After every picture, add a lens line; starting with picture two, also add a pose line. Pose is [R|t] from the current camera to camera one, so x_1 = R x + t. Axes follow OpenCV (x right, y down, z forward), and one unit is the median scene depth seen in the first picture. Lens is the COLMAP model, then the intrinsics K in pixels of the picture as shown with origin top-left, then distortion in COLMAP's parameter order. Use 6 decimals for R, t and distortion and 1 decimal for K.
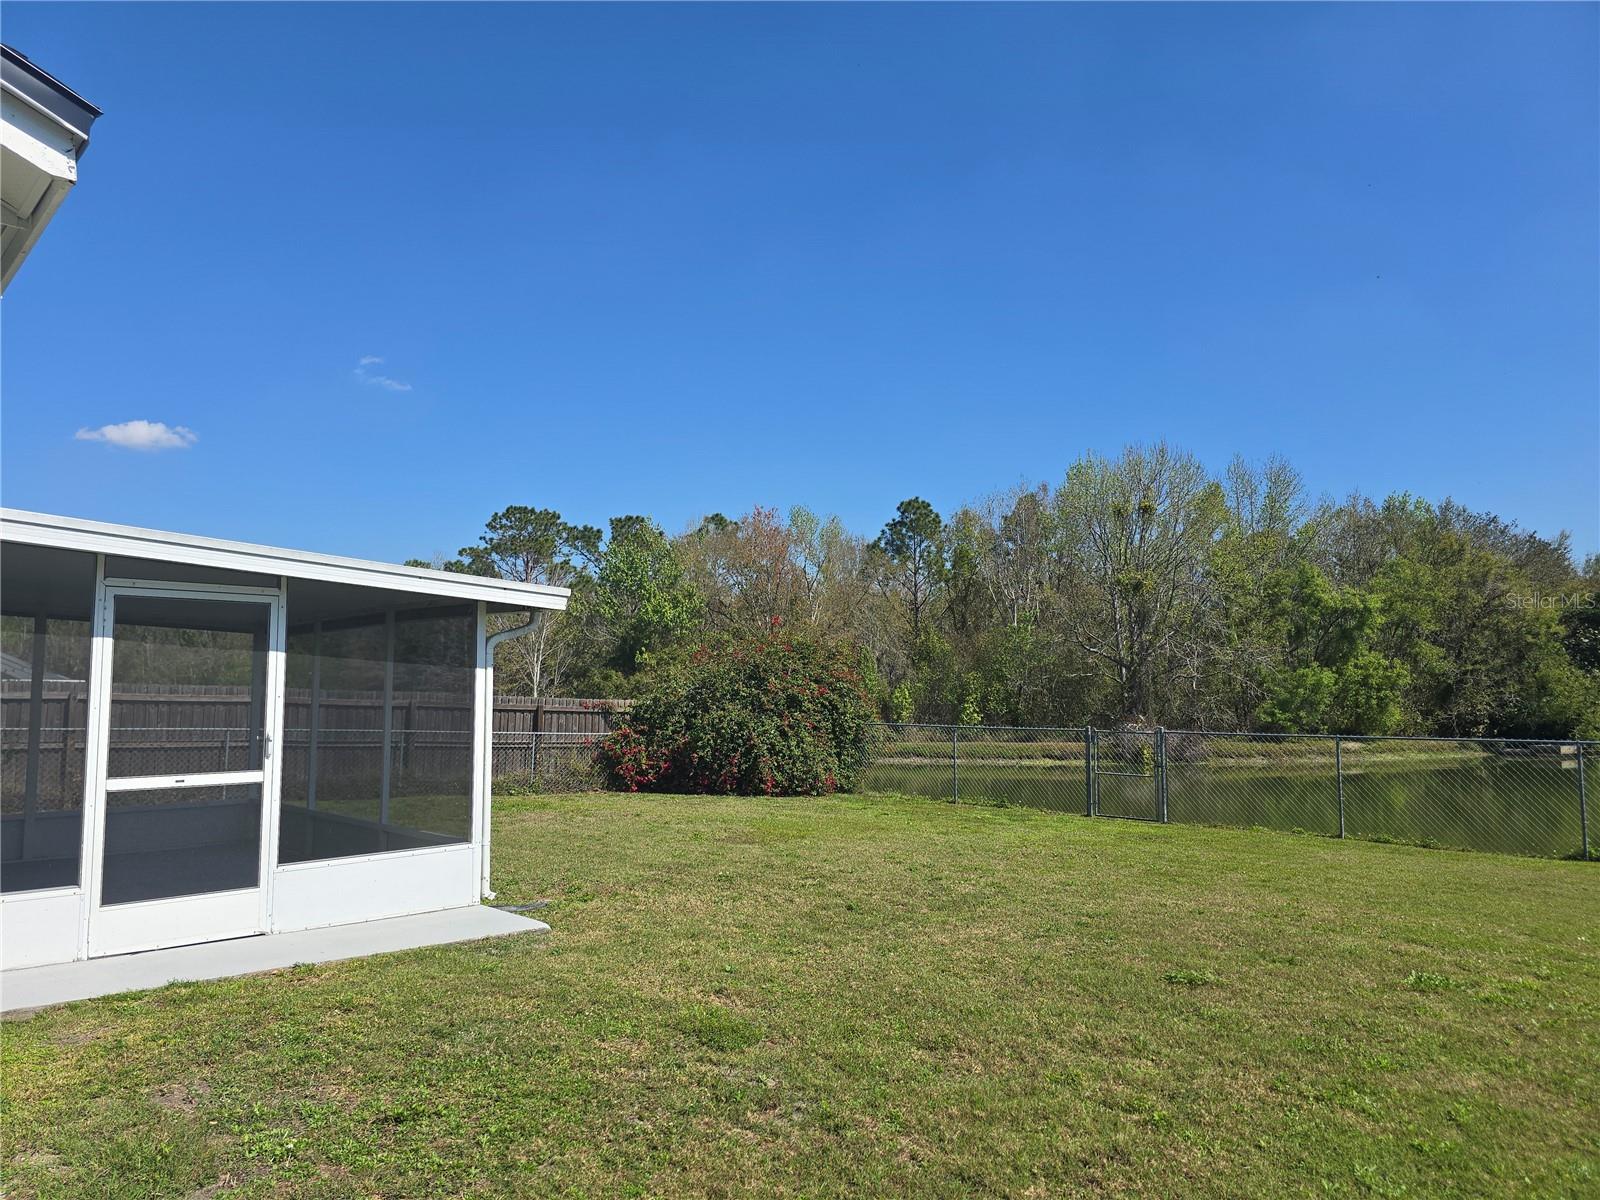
lens RADIAL K [[1067.9, 0, 790.5], [0, 1067.9, 606.1], [0, 0, 1]] dist [0.061688, -0.057933]
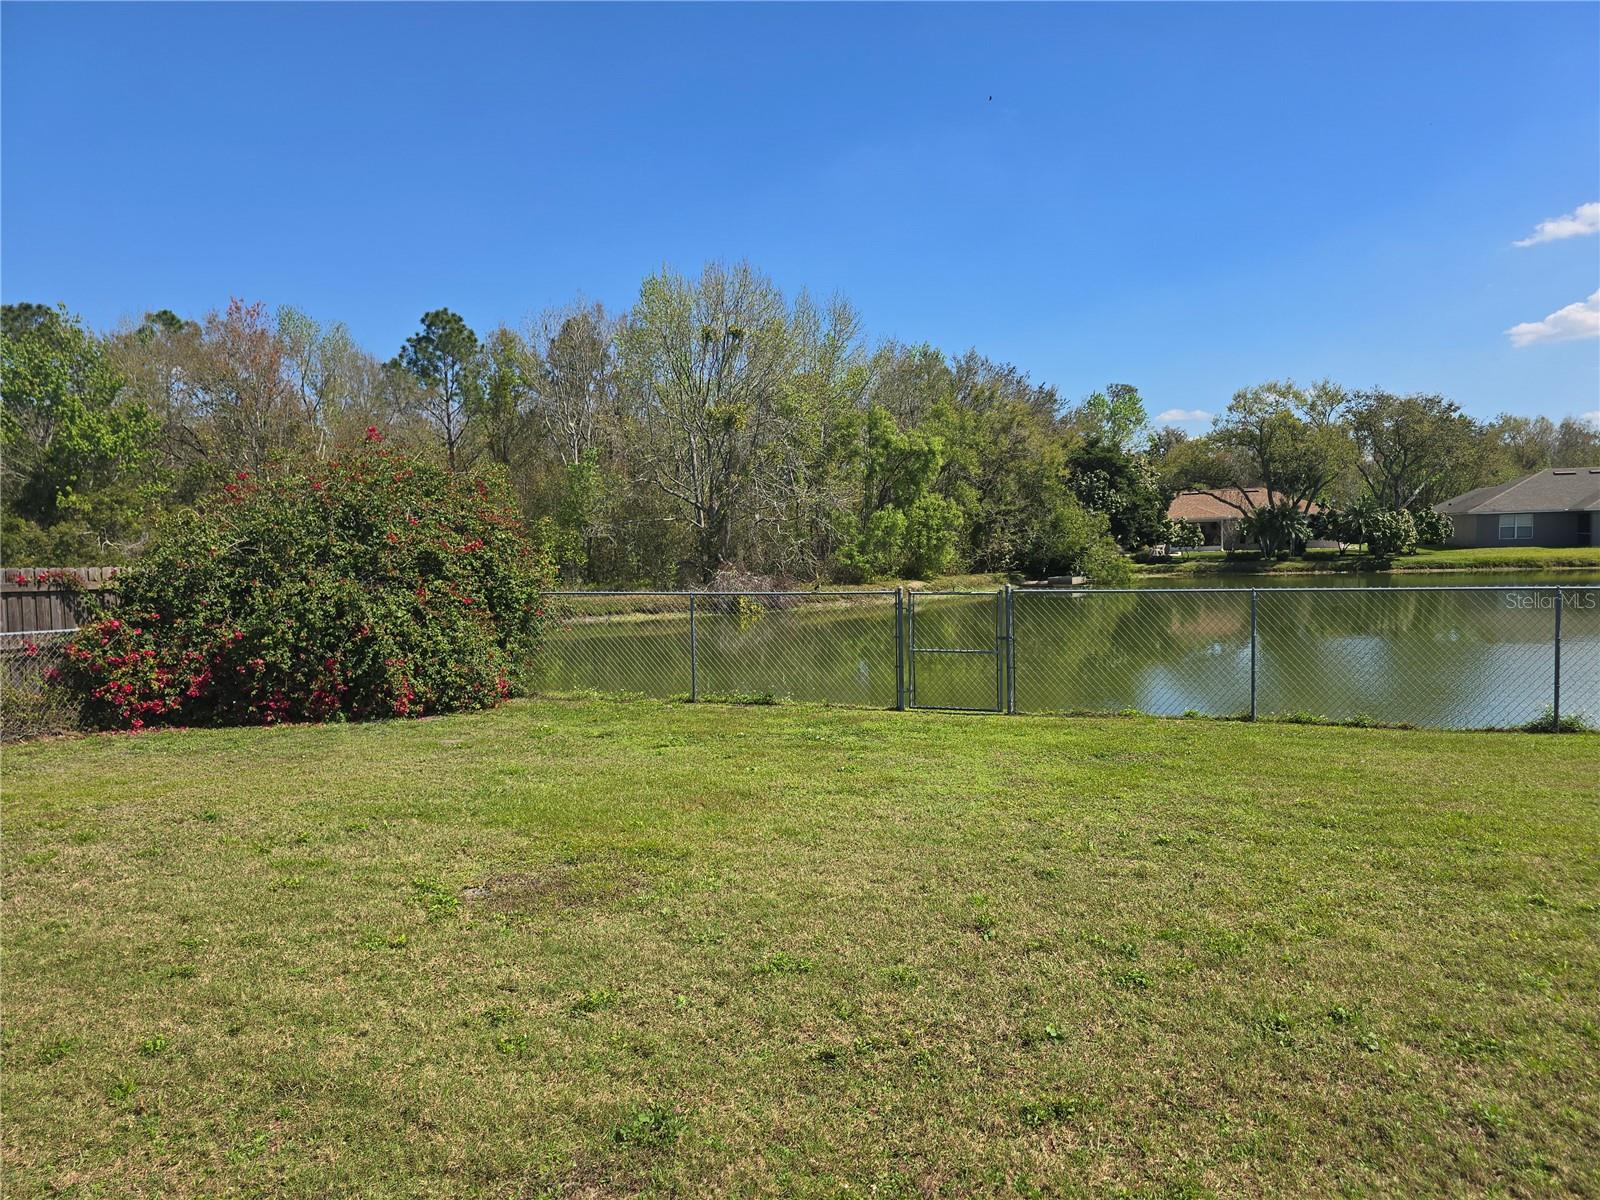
lens RADIAL K [[1067.9, 0, 805.9], [0, 1067.9, 625.3], [0, 0, 1]] dist [0.061688, -0.057933]
pose [[0.892148, -0.053930, 0.448513, -0.035782], [-0.018949, 0.987507, 0.156432, 0.009588], [-0.451346, -0.148059, 0.879980, 0.144184]]
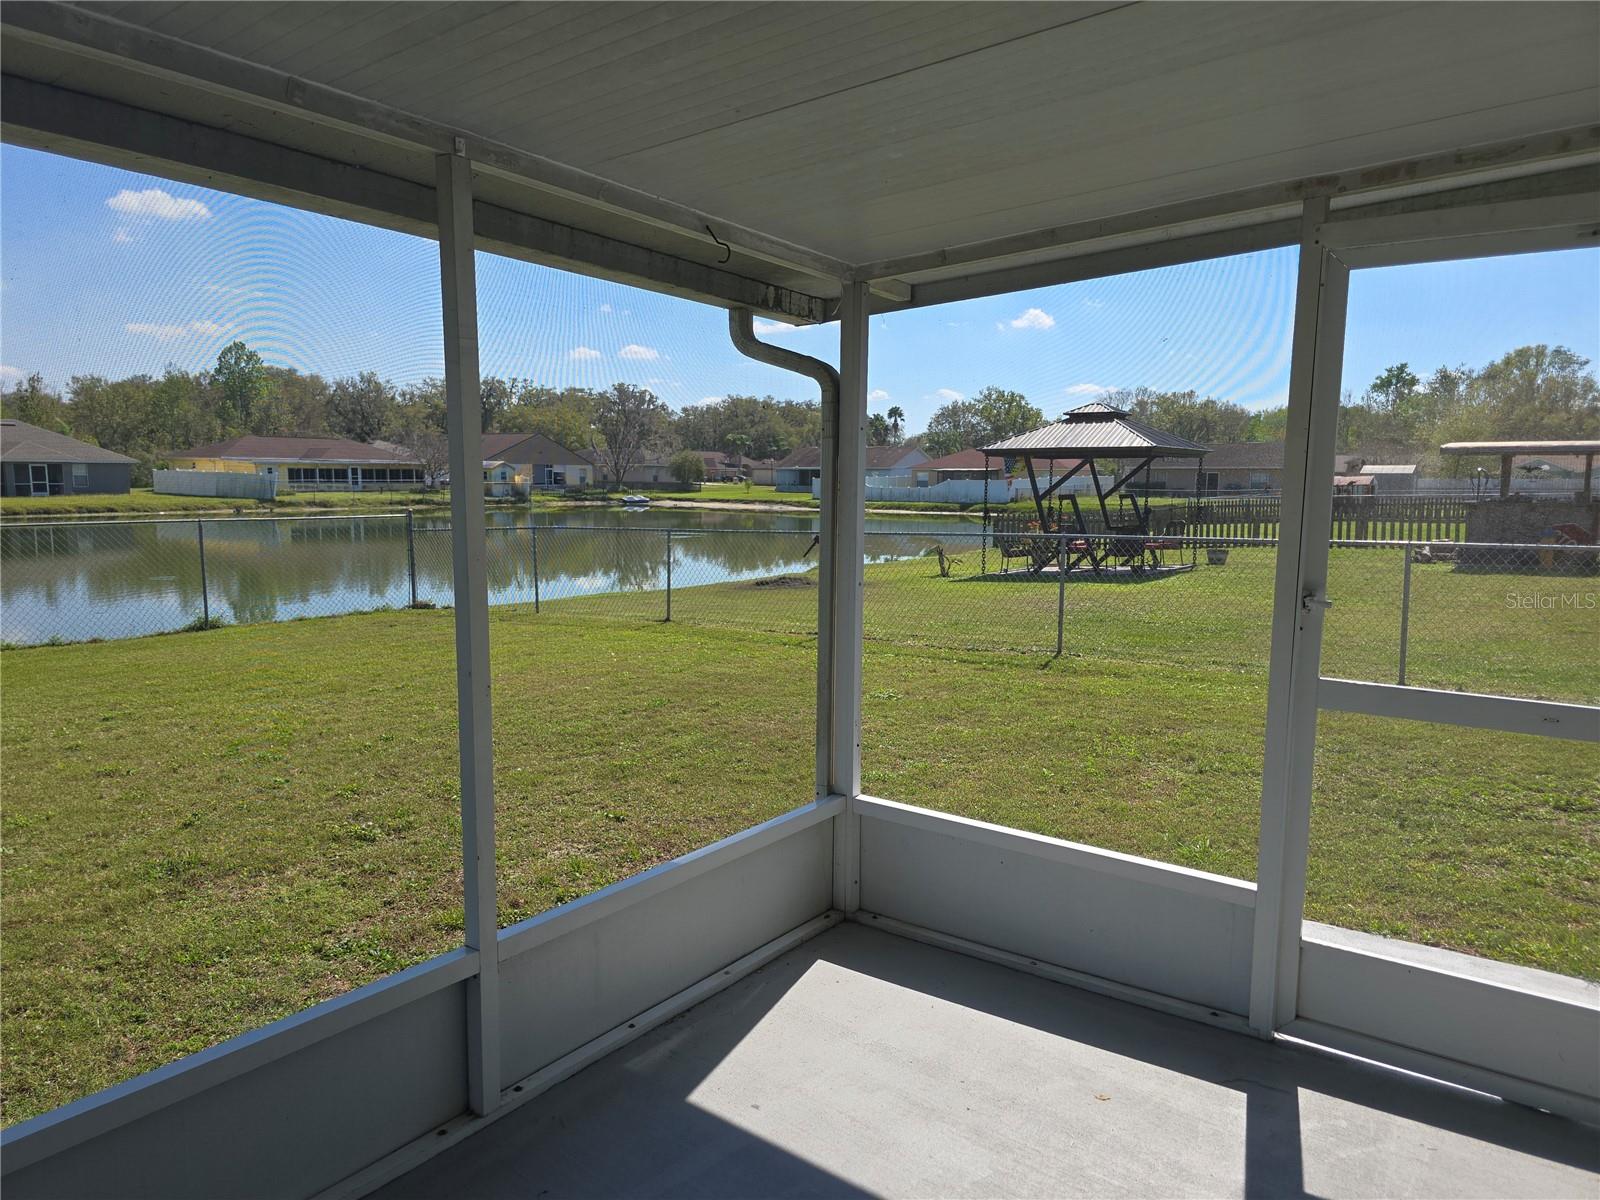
lens RADIAL K [[1067.9, 0, 795.1], [0, 1067.9, 600.7], [0, 0, 1]] dist [0.061688, -0.057933]
pose [[-0.177491, -0.110118, 0.977942, -0.110478], [-0.091840, 0.991237, 0.094946, 0.013012], [-0.979828, -0.072962, -0.186048, 0.166092]]
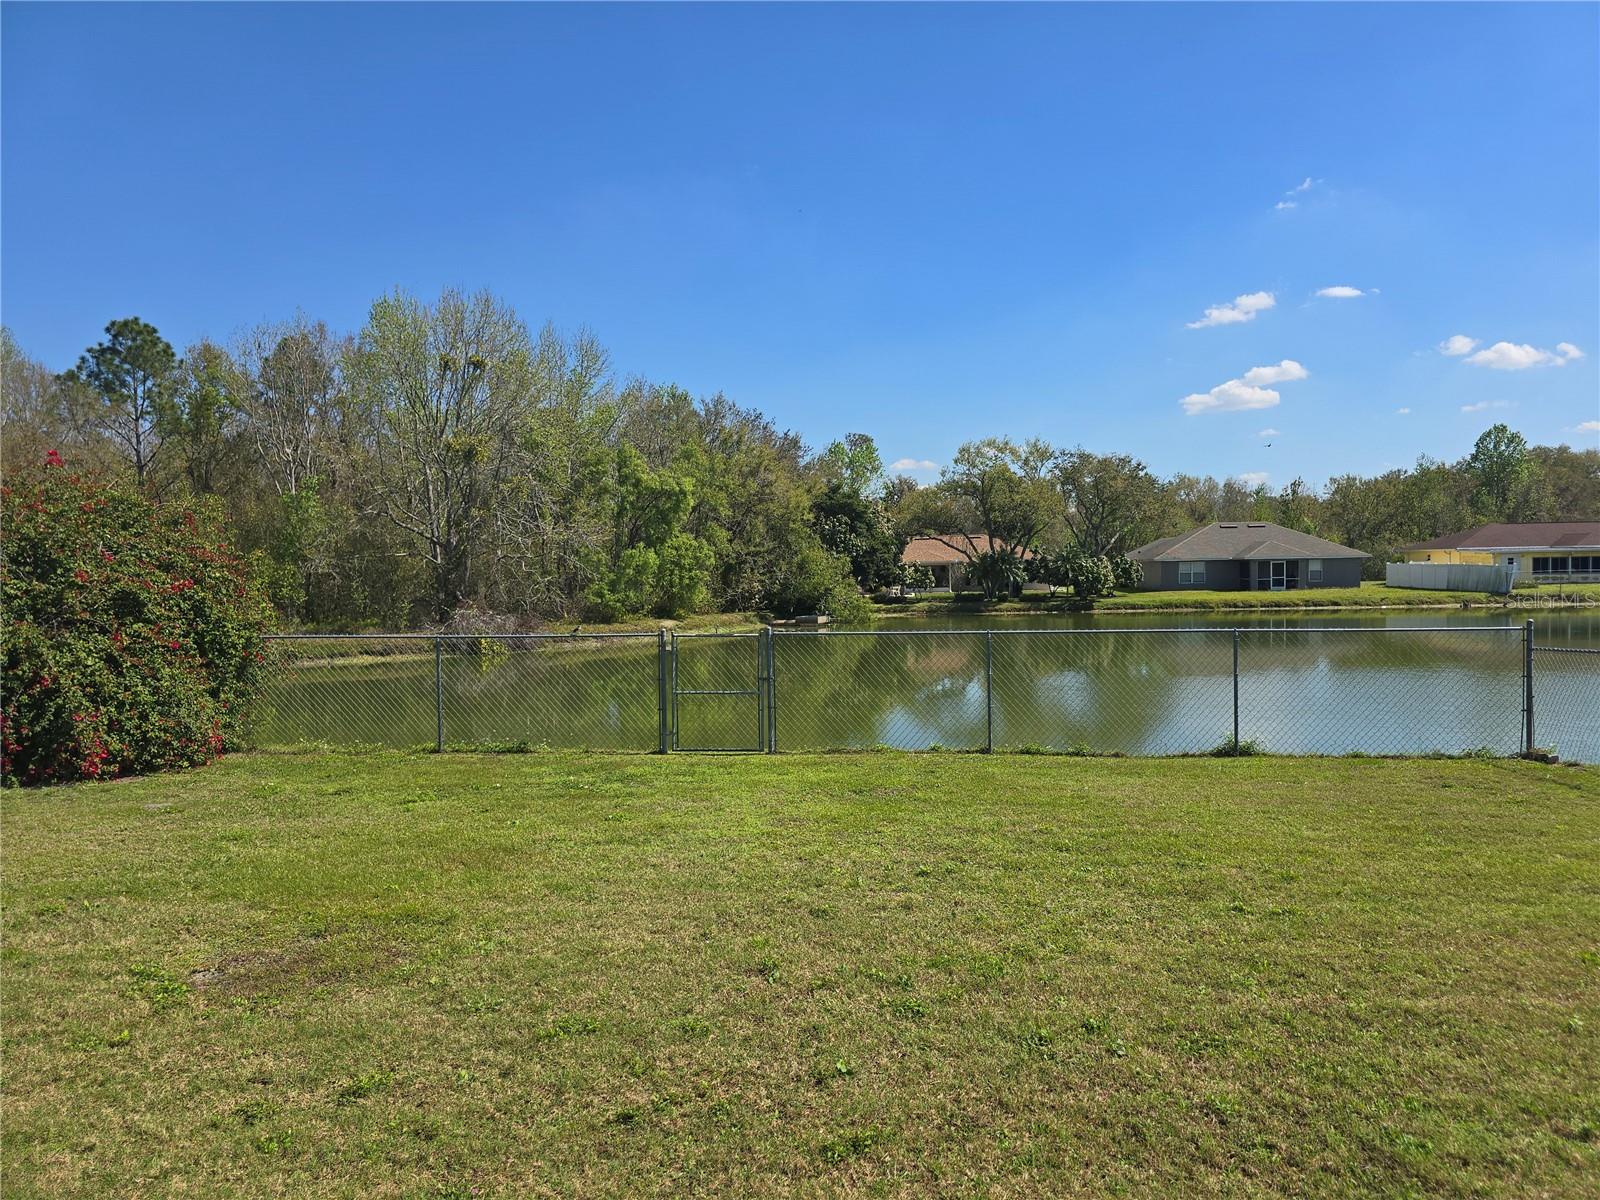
lens RADIAL K [[1067.9, 0, 810.5], [0, 1067.9, 625.3], [0, 0, 1]] dist [0.061688, -0.057933]
pose [[0.760472, -0.039225, 0.648185, -0.039266], [-0.045277, 0.992542, 0.113185, 0.008502], [-0.647790, -0.115422, 0.753024, 0.144825]]
